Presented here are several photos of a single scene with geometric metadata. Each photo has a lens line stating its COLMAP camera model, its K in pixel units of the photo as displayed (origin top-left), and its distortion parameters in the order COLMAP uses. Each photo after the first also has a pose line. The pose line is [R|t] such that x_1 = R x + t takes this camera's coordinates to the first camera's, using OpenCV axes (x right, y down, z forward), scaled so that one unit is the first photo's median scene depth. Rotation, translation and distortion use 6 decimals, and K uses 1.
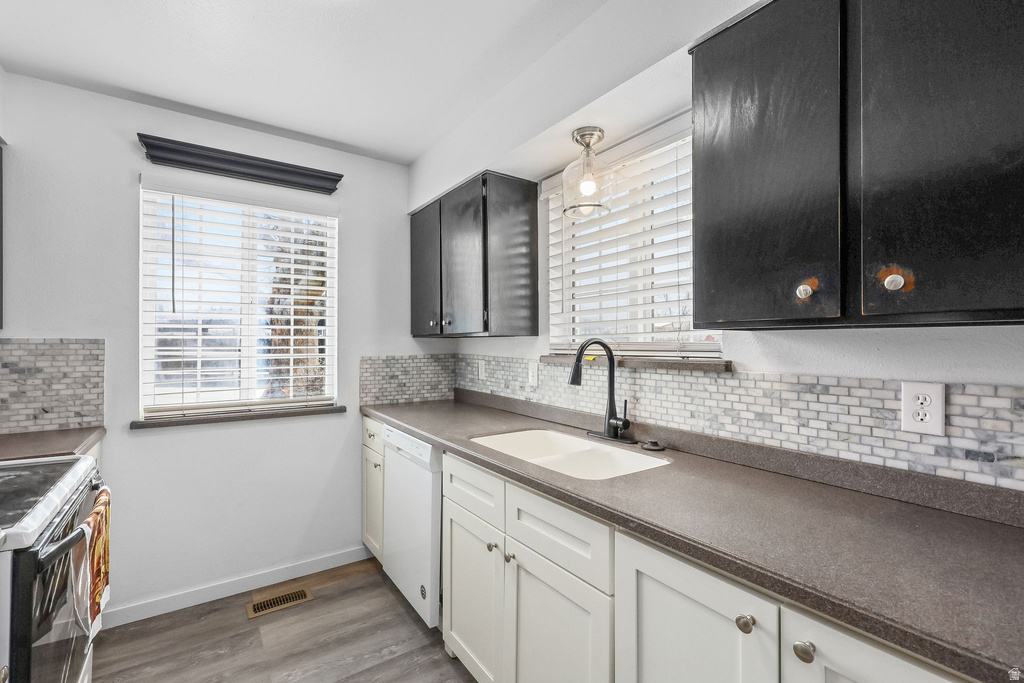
lens RADIAL K [[456.3, 0, 507.6], [0, 456.3, 341.6], [0, 0, 1]] dist [0.005889, 0.000038]
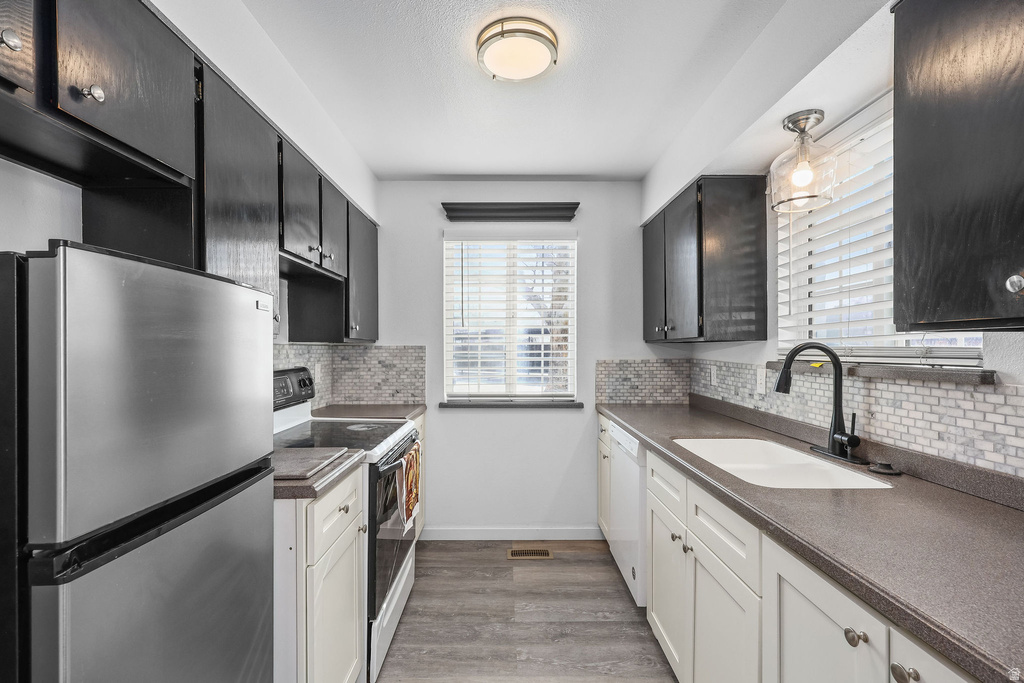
lens RADIAL K [[456.3, 0, 505.0], [0, 456.3, 350.5], [0, 0, 1]] dist [0.005889, 0.000038]
pose [[0.826568, 0.001356, -0.562836, 0.182794], [0.003598, 0.999964, 0.007693, -0.000614], [0.562826, -0.008383, 0.826533, -0.086273]]
